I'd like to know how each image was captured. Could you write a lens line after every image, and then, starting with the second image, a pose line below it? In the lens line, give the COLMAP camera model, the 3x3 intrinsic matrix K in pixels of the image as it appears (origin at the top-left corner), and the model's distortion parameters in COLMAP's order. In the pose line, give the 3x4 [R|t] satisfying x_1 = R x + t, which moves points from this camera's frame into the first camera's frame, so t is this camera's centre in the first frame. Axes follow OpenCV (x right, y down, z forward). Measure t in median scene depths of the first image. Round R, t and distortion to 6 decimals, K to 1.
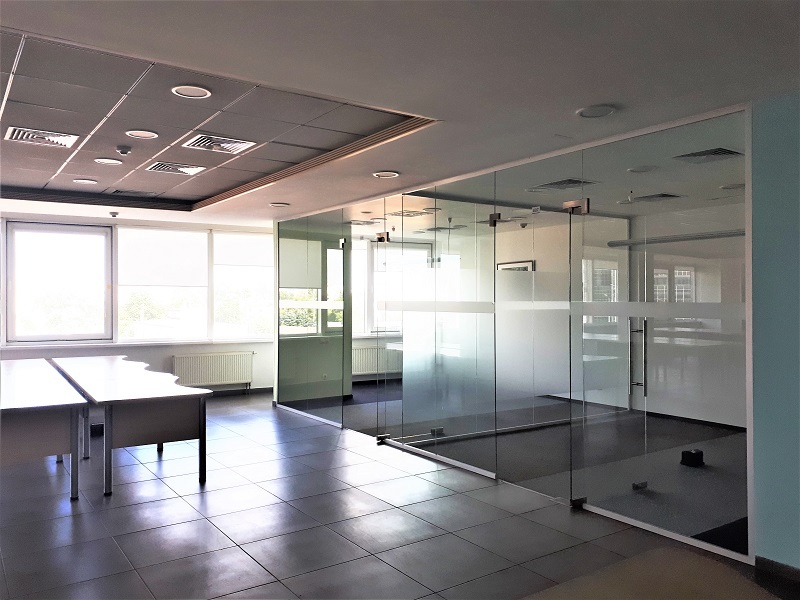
lens RADIAL K [[640.0, 0, 398.3], [0, 640.0, 308.8], [0, 0, 1]] dist [0.117315, -0.250768]
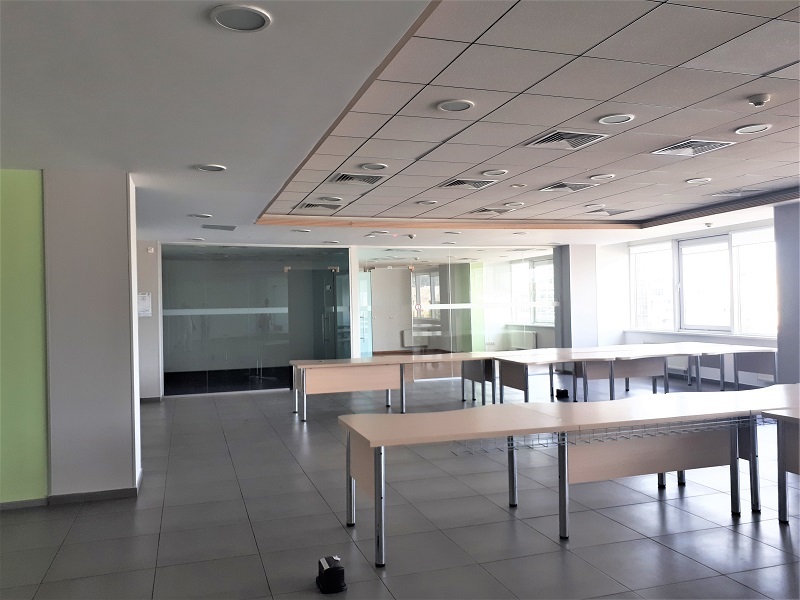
lens RADIAL K [[640.0, 0, 398.3], [0, 640.0, 308.8], [0, 0, 1]] dist [0.117315, -0.250768]
pose [[-0.286374, 0.013717, -0.958020, 0.983391], [0.001262, 0.999902, 0.013939, -0.012316], [0.958117, 0.002783, -0.286364, 0.864316]]
